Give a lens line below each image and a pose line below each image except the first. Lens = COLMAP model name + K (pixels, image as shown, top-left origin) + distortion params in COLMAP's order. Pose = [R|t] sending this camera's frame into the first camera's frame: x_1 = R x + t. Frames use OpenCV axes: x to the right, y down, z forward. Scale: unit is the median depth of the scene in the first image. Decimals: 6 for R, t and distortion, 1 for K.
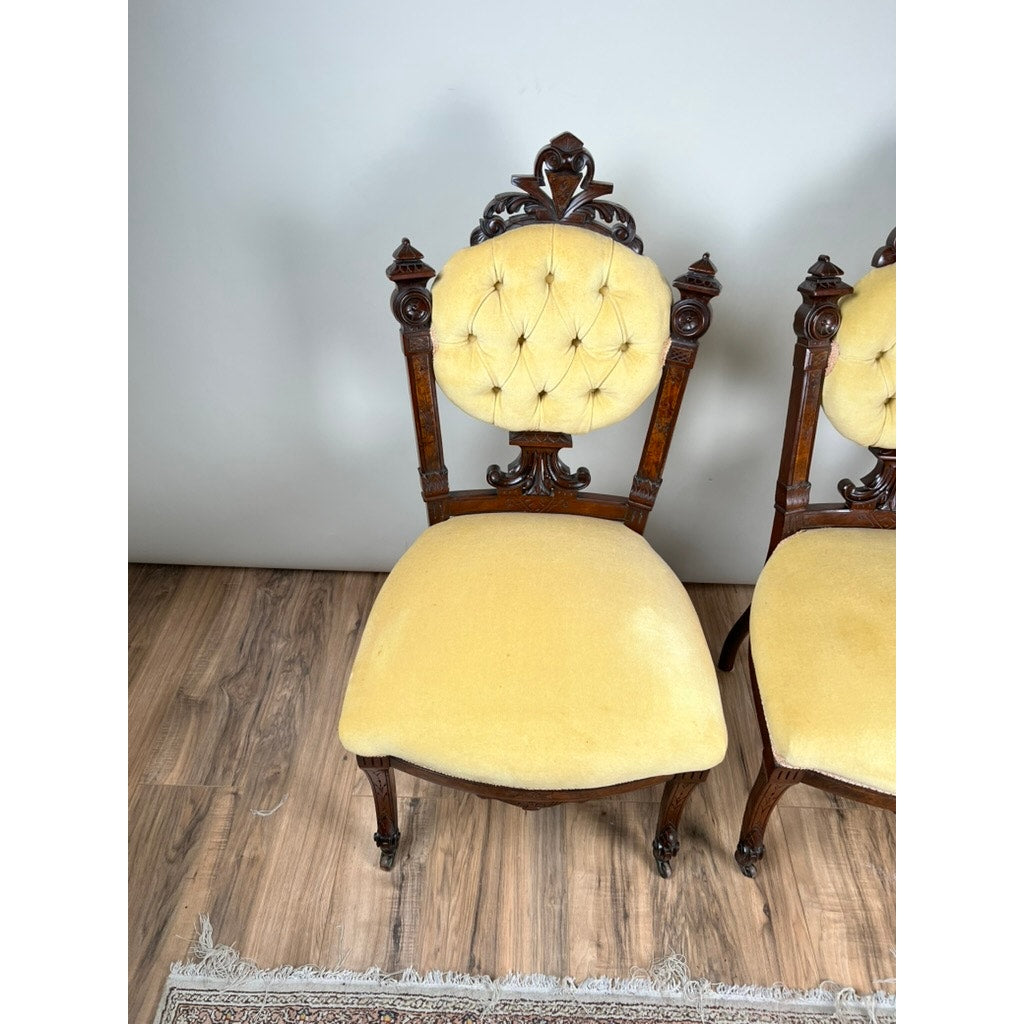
lens RADIAL K [[761.9, 0, 520.1], [0, 761.9, 516.6], [0, 0, 1]] dist [0.039390, -0.041668]
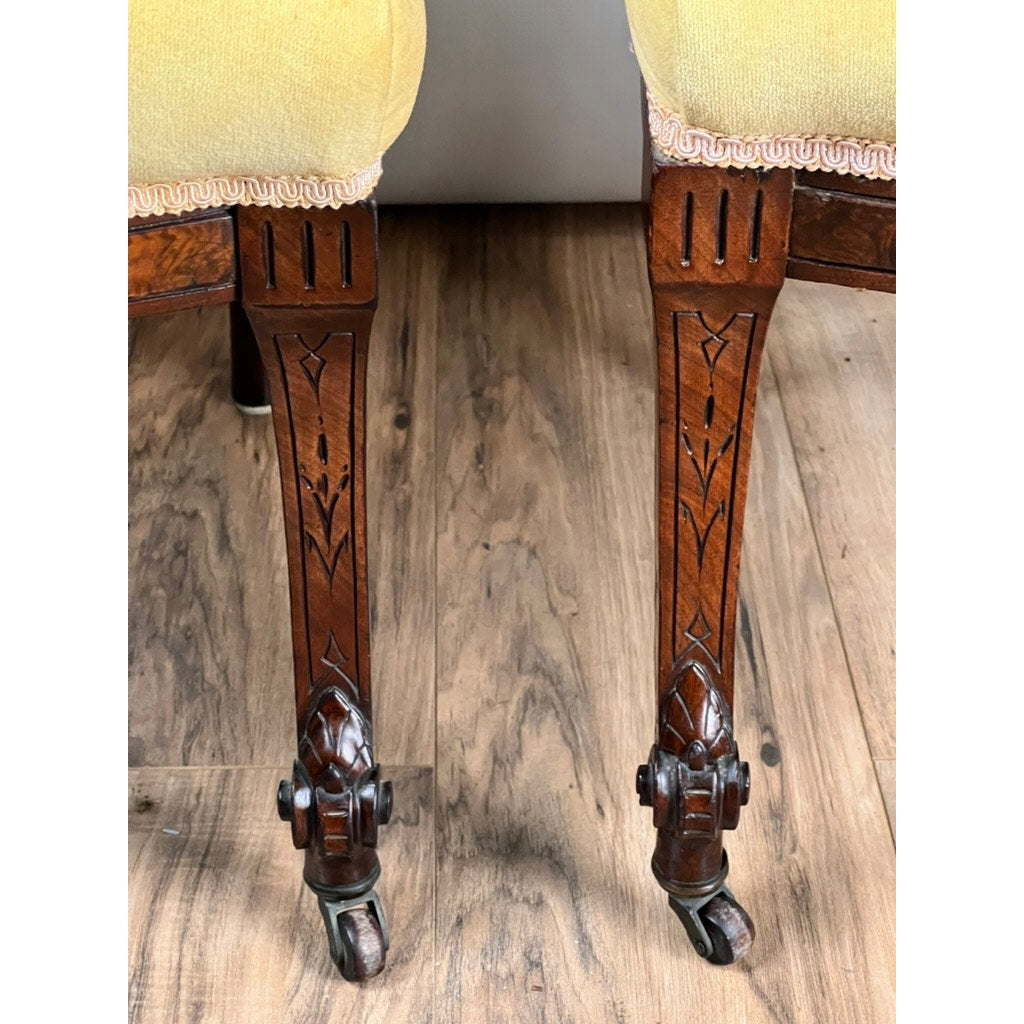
lens RADIAL K [[2329.5, 0, 511.8], [0, 2329.5, 487.3], [0, 0, 1]] dist [0.149122, 0.000000]
pose [[0.998619, -0.047104, 0.023268, 0.234133], [0.050284, 0.985253, -0.163546, 0.459857], [-0.015221, 0.164490, 0.986261, 0.287811]]
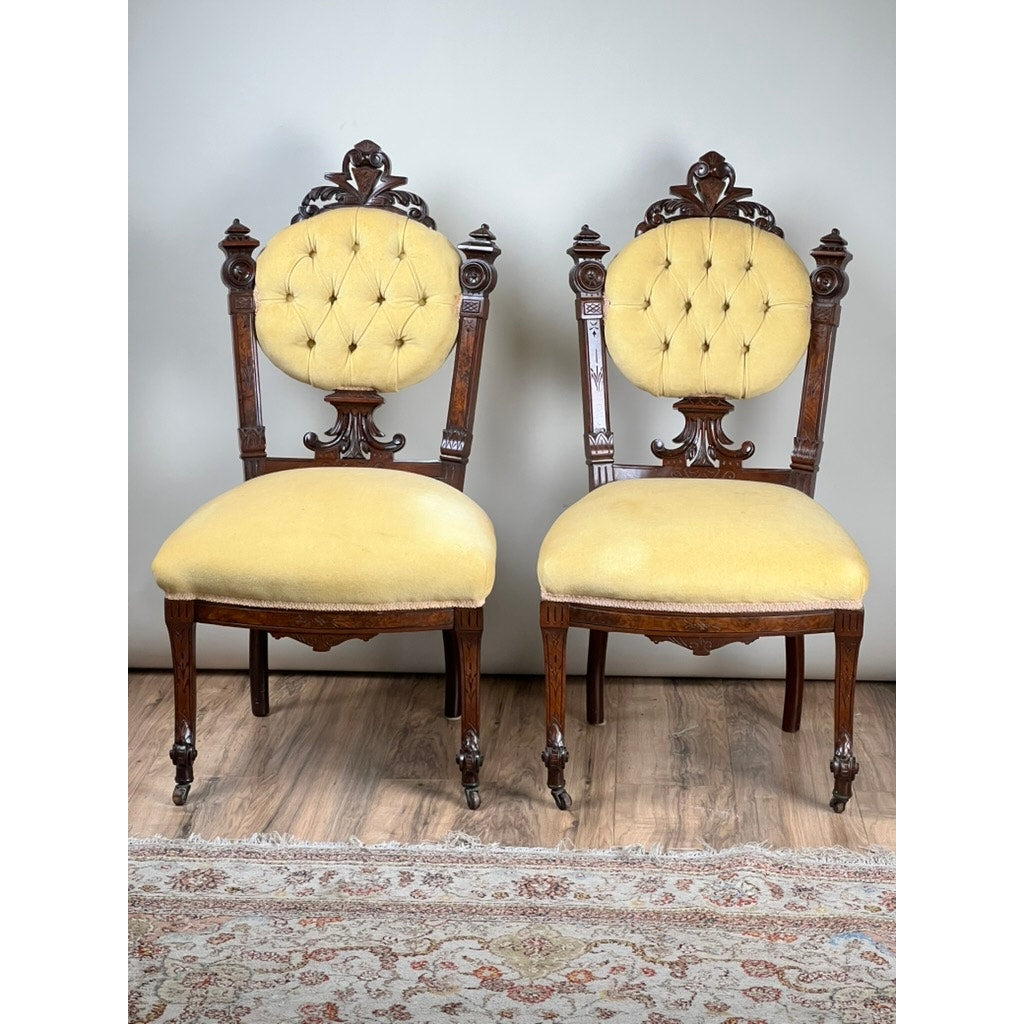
lens RADIAL K [[2329.5, 0, 506.7], [0, 2329.5, 494.9], [0, 0, 1]] dist [0.149122, 0.000000]
pose [[0.998816, -0.020136, -0.044290, 0.378375], [-0.003497, 0.878269, -0.478153, 1.562699], [0.048527, 0.477742, 0.877159, -1.762786]]
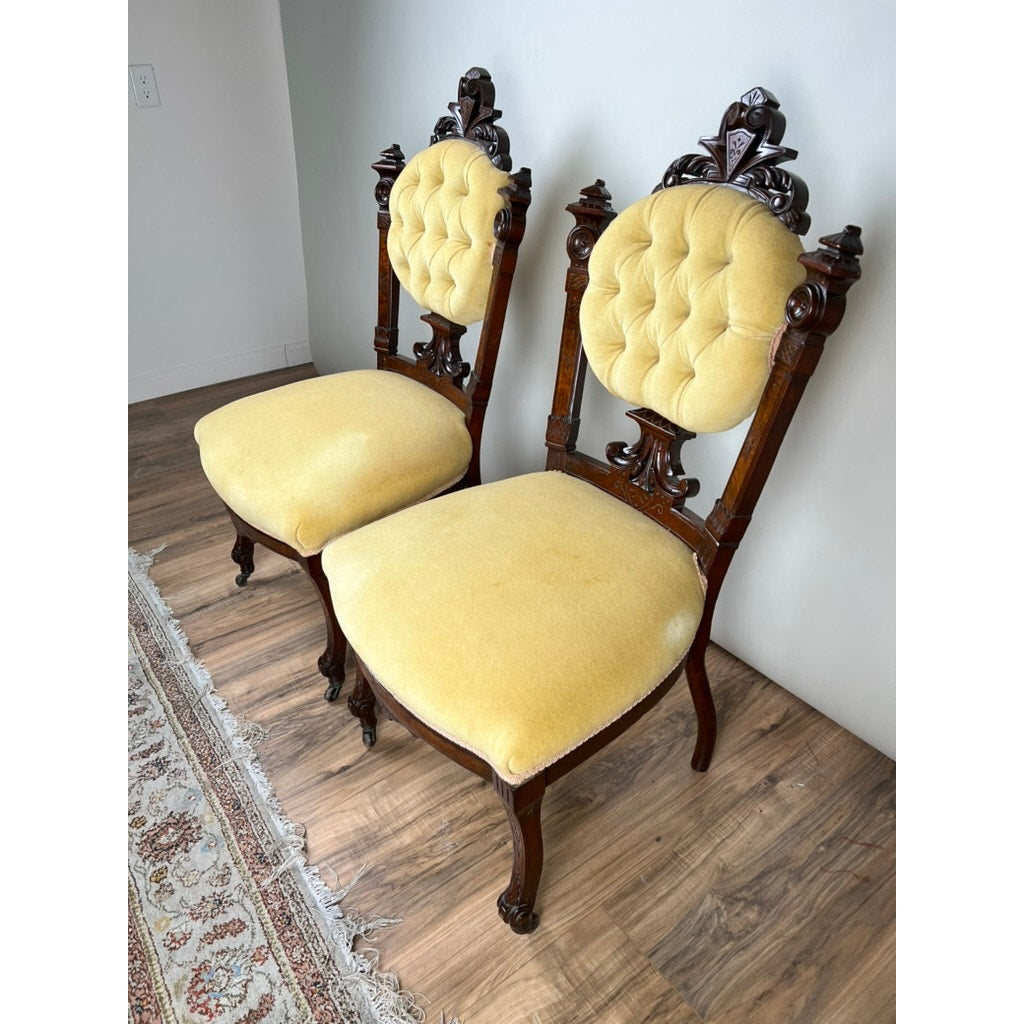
lens RADIAL K [[766.1, 0, 517.3], [0, 766.1, 518.6], [0, 0, 1]] dist [0.048319, -0.050663]
pose [[0.615307, 0.377728, -0.691895, 1.077129], [-0.489973, 0.870834, 0.039680, 0.061878], [0.617514, 0.314595, 0.720907, 0.289633]]
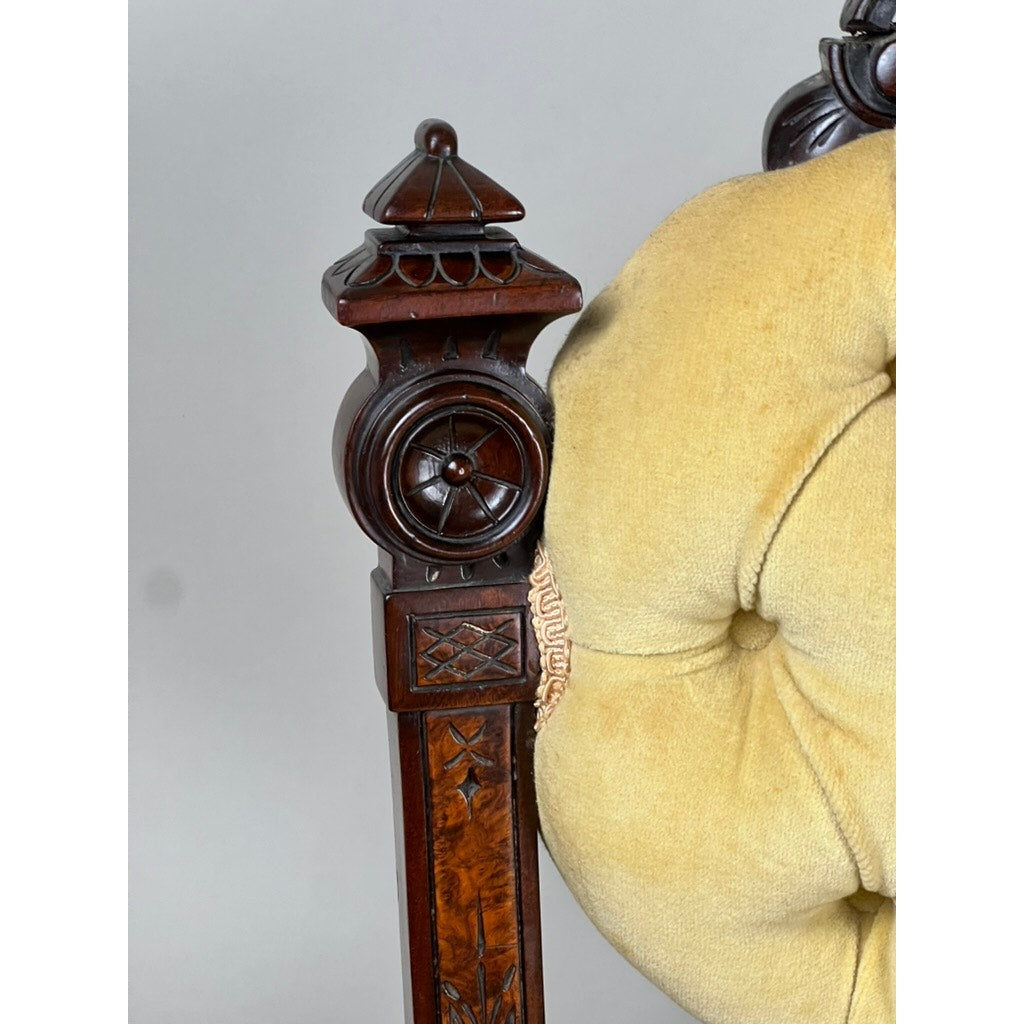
lens RADIAL K [[2329.5, 0, 509.0], [0, 2329.5, 509.1], [0, 0, 1]] dist [0.149122, 0.000000]
pose [[0.995025, 0.033998, -0.093643, -0.063463], [-0.055547, 0.969627, -0.238198, -0.112762], [0.082700, 0.242214, 0.966692, 0.397776]]
